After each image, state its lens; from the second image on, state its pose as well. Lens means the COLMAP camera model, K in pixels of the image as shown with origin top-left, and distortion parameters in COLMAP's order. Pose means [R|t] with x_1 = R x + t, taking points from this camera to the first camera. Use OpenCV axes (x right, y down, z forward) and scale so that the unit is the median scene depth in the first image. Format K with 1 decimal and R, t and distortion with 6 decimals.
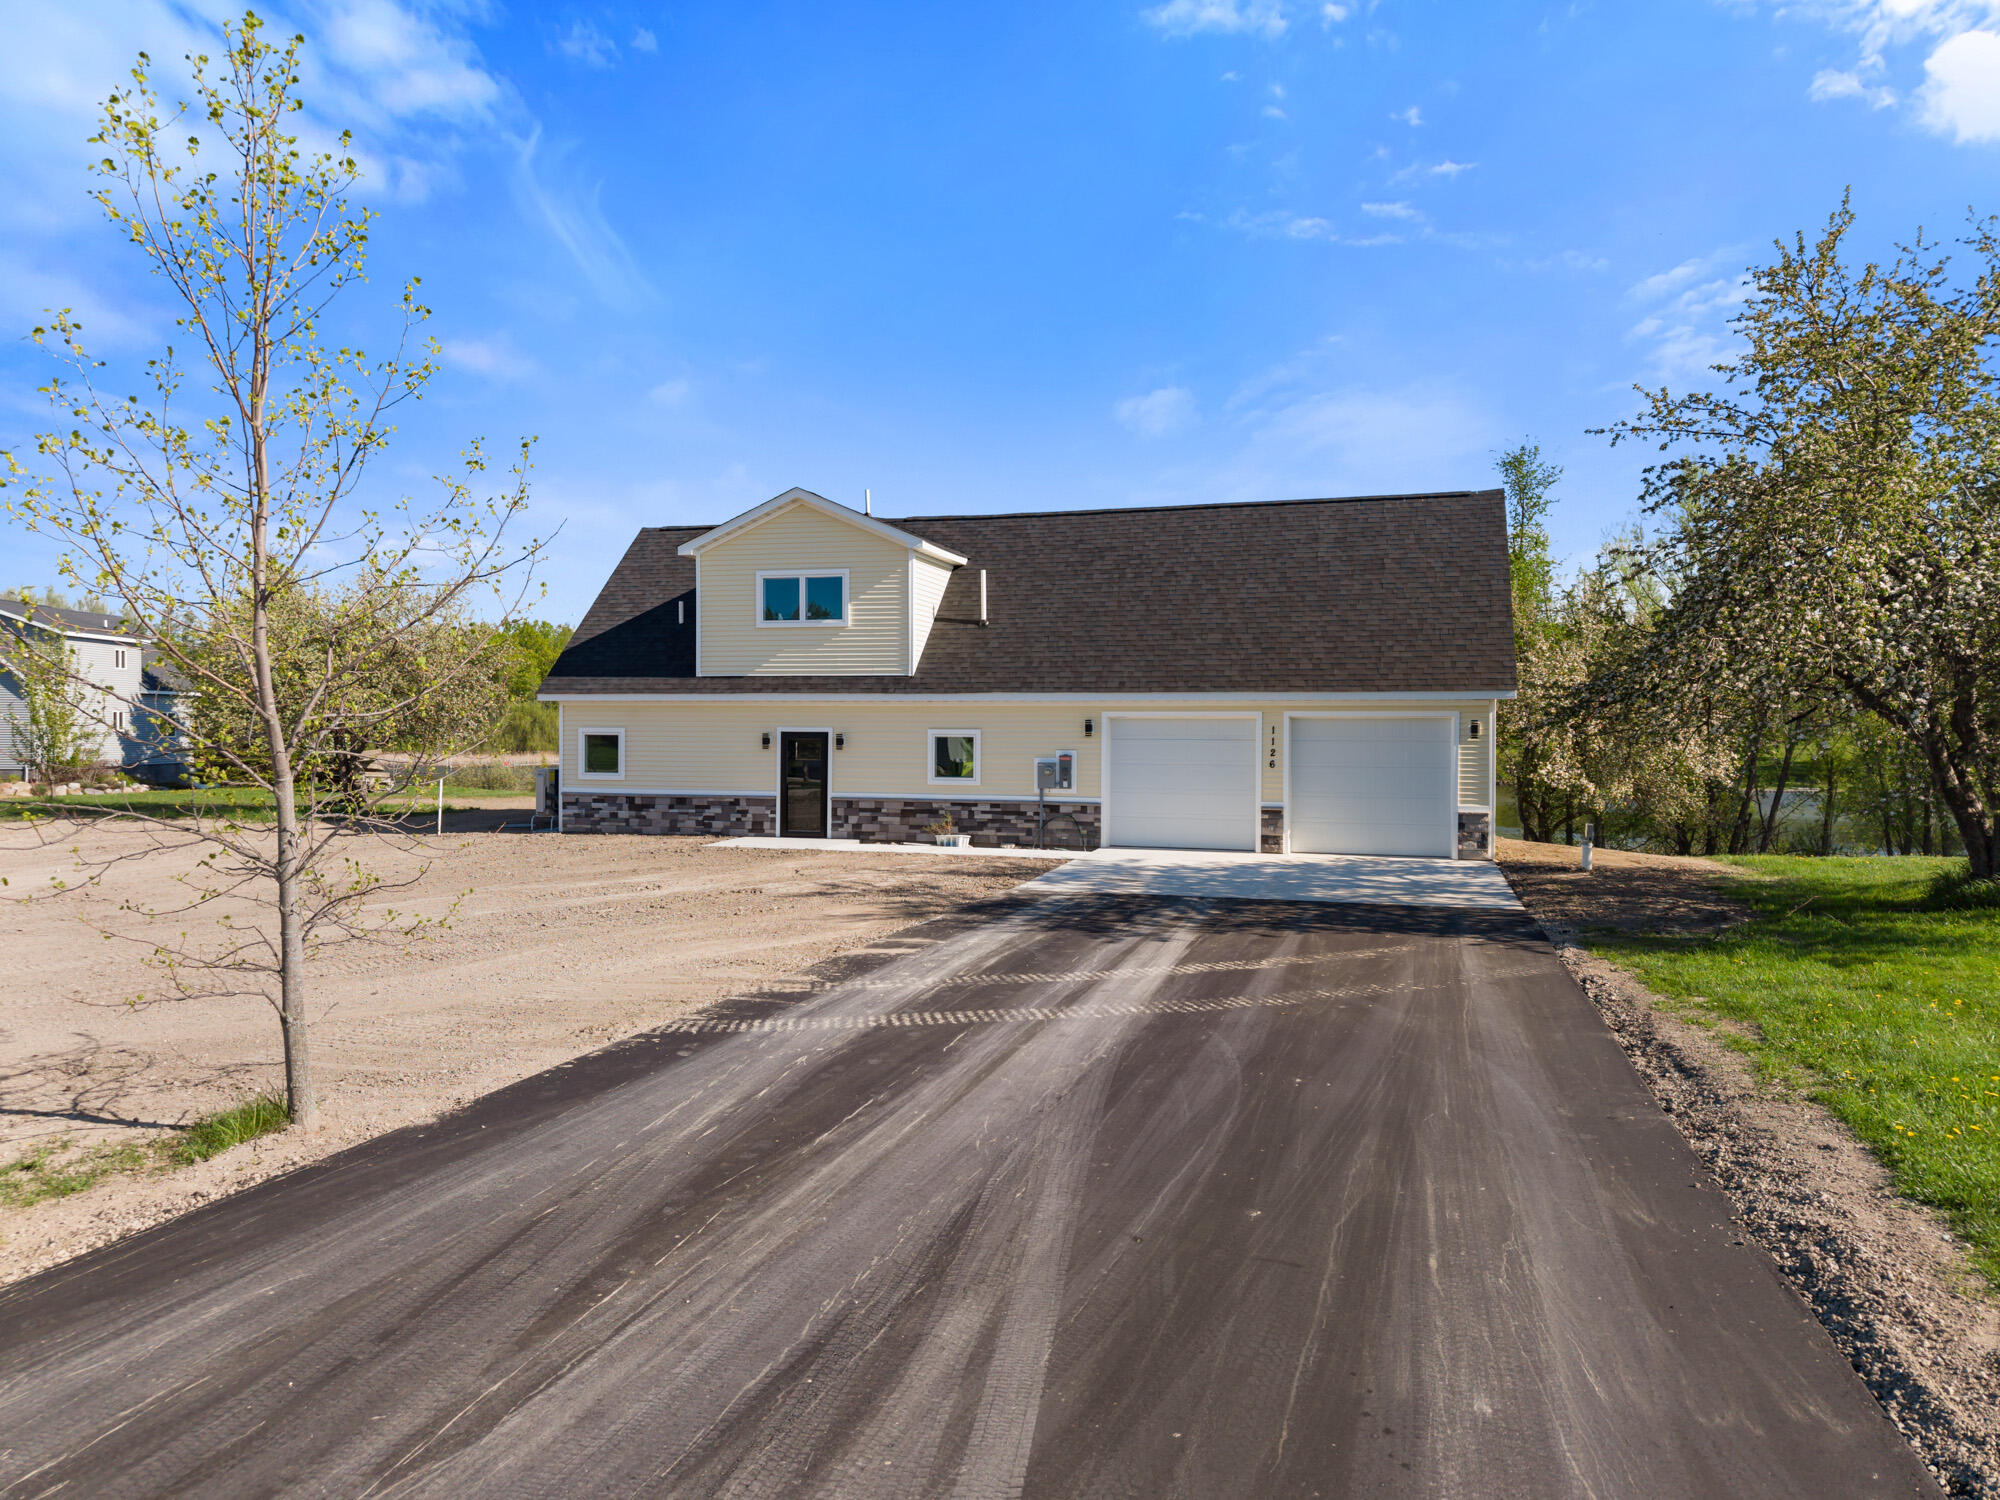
lens RADIAL K [[1327.6, 0, 993.8], [0, 1327.6, 742.5], [0, 0, 1]] dist [0.032265, -0.036031]
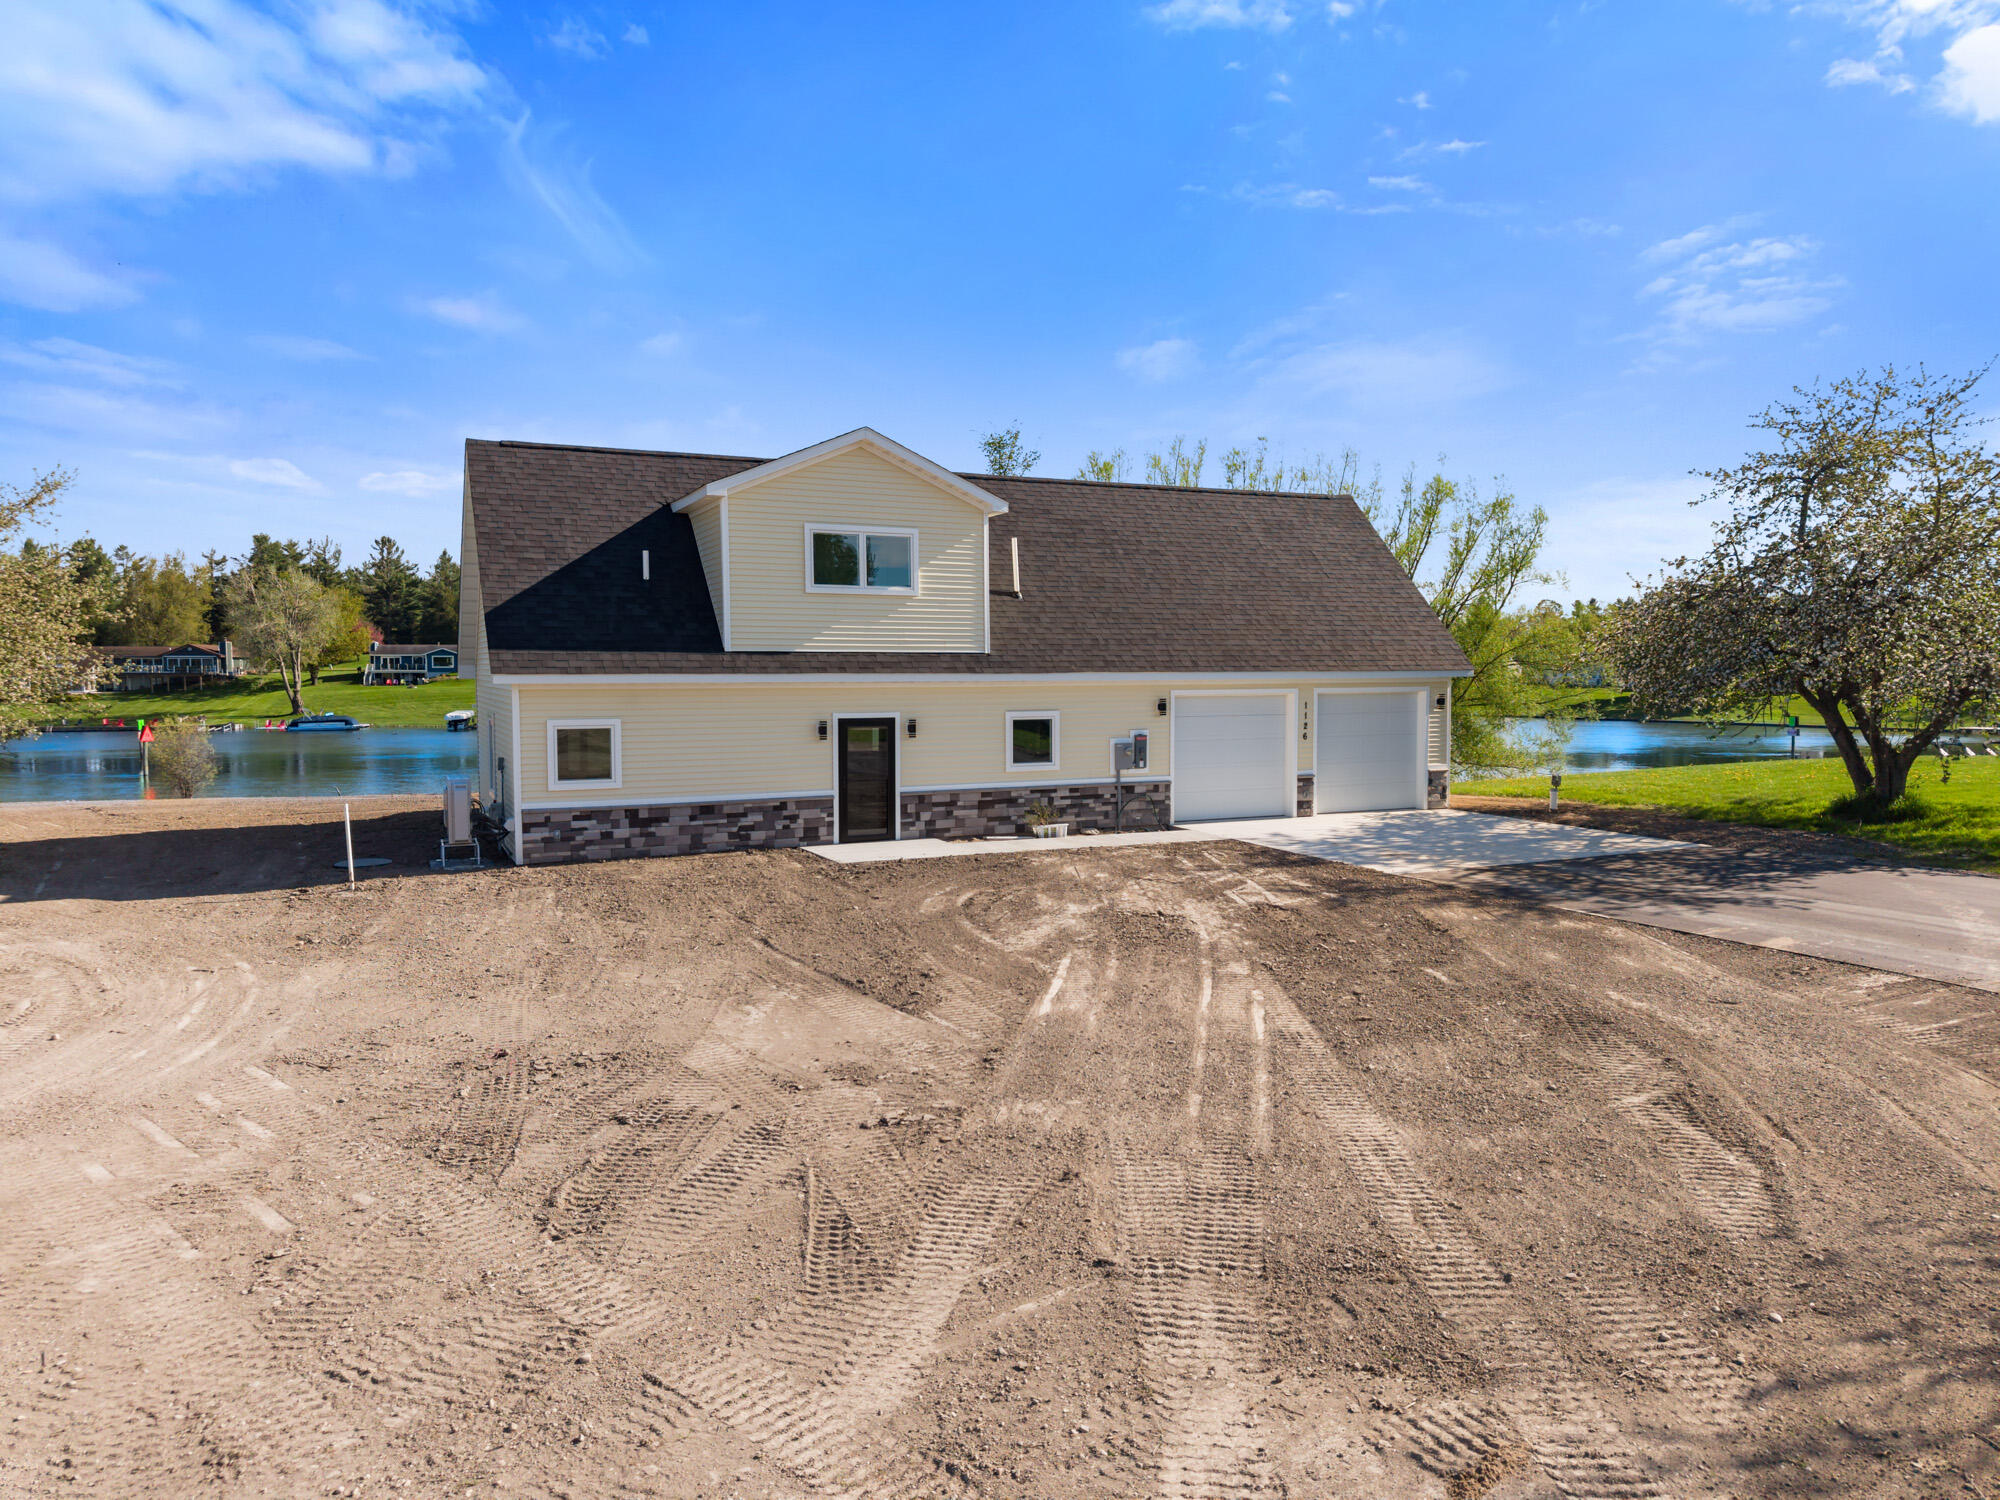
lens RADIAL K [[1327.6, 0, 991.0], [0, 1327.6, 733.7], [0, 0, 1]] dist [0.032265, -0.036031]
pose [[0.750620, -0.041235, 0.659447, -0.648404], [0.010709, 0.998679, 0.050258, -0.040070], [-0.660648, -0.030663, 0.750070, 0.312896]]
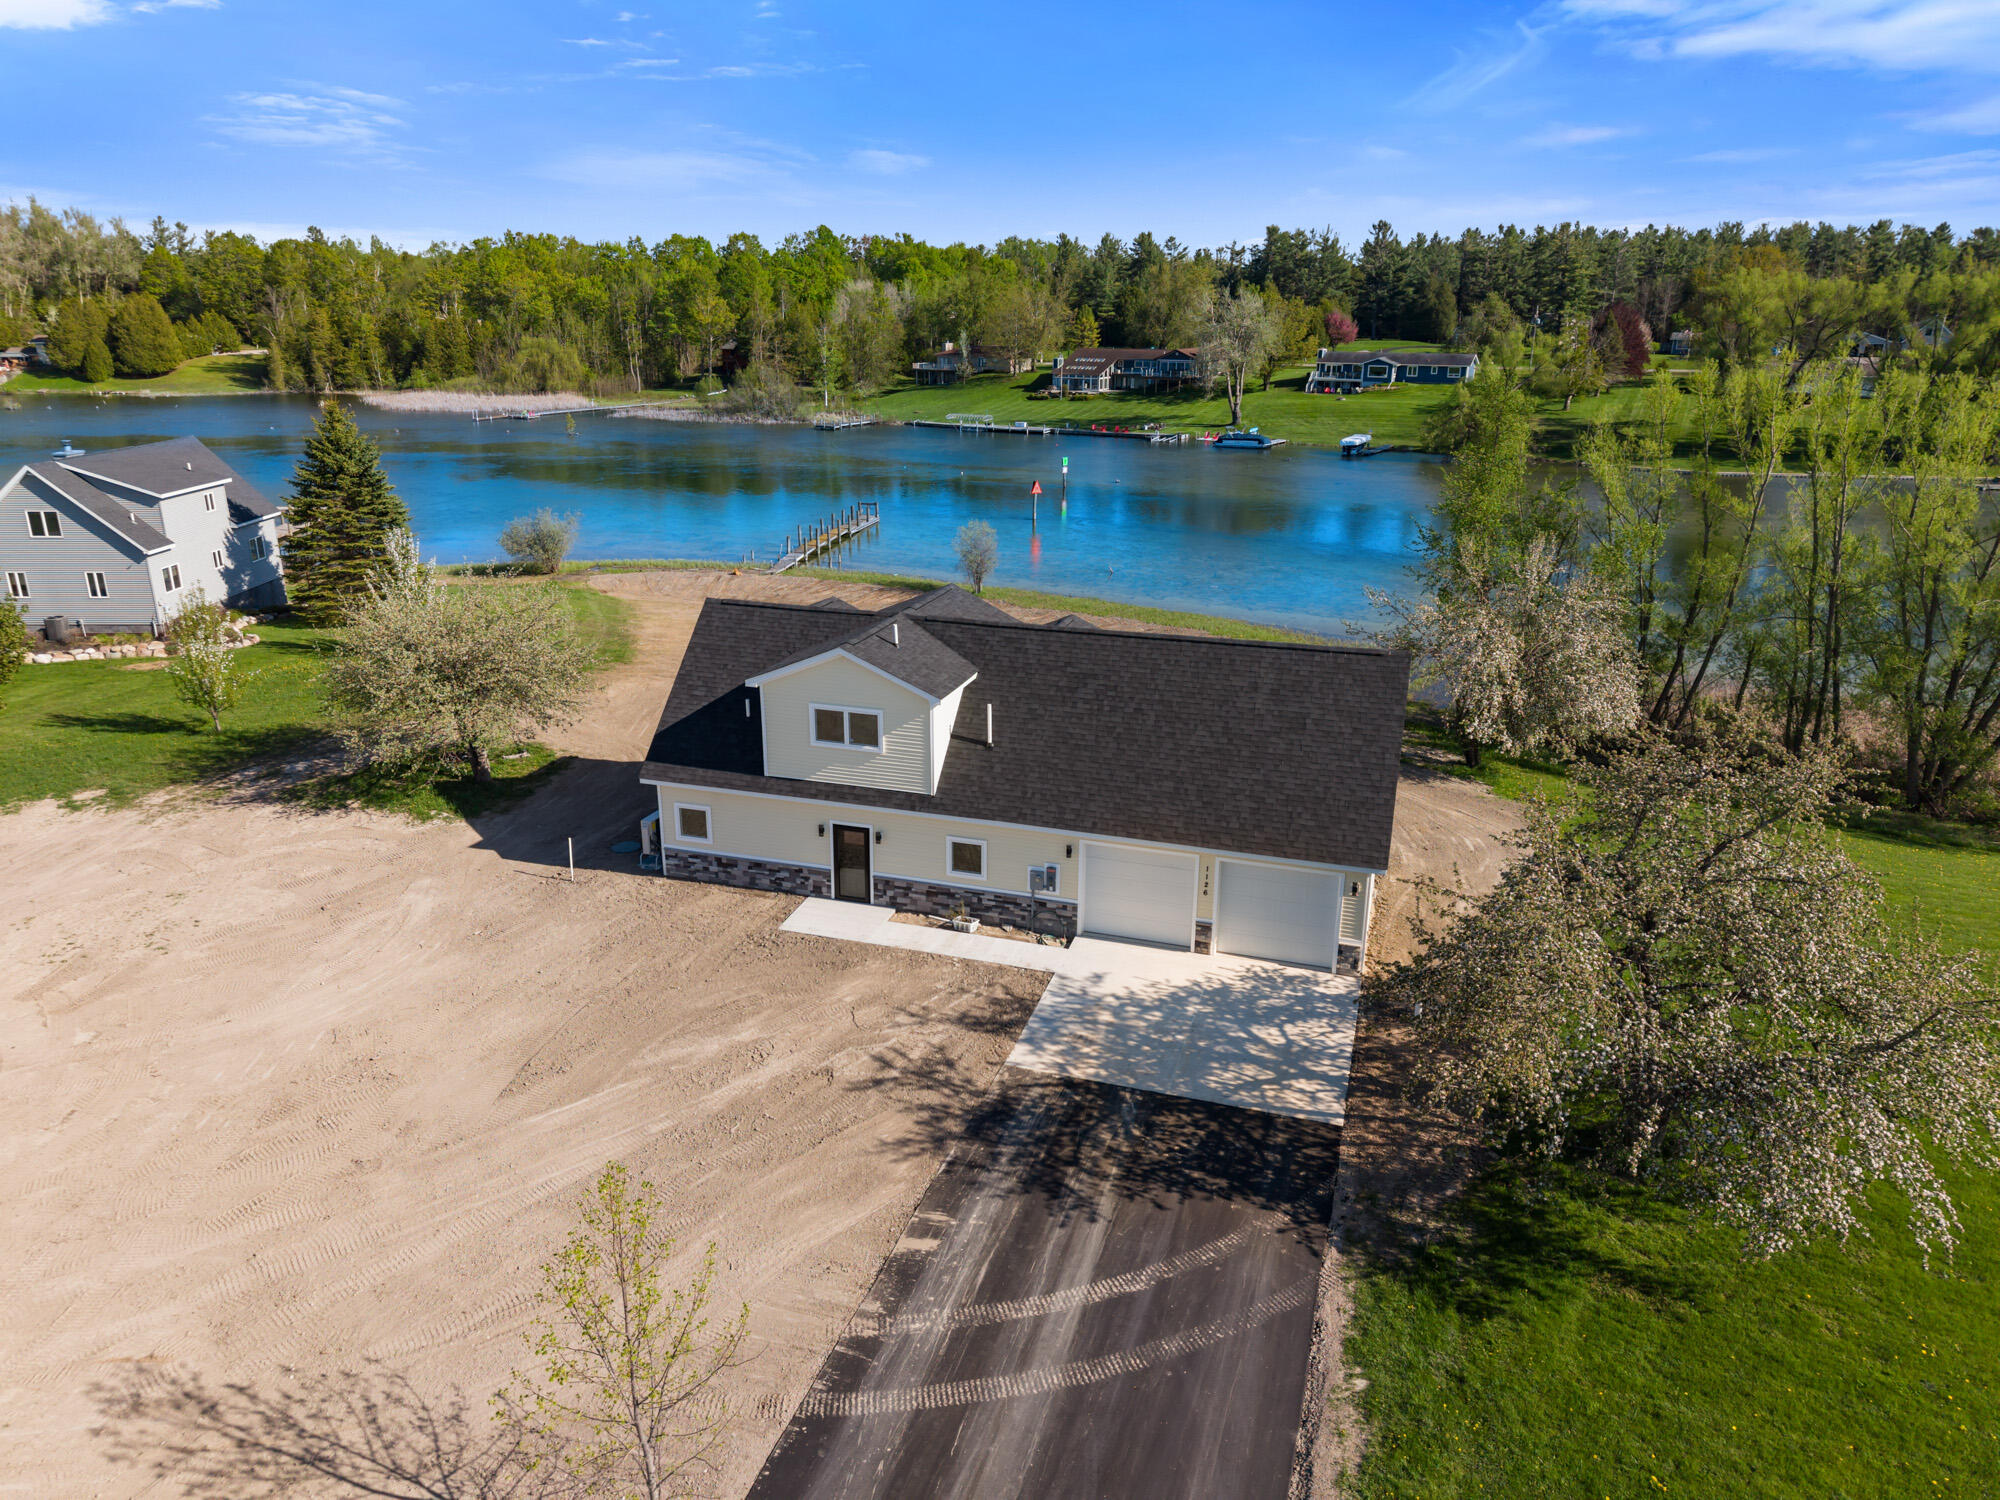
lens RADIAL K [[1327.6, 0, 1001.1], [0, 1327.6, 717.0], [0, 0, 1]] dist [0.032265, -0.036031]
pose [[0.999907, 0.005024, -0.012653, 0.019103], [-0.001171, 0.957709, 0.287735, -0.485292], [0.013563, -0.287694, 0.957626, -0.205040]]
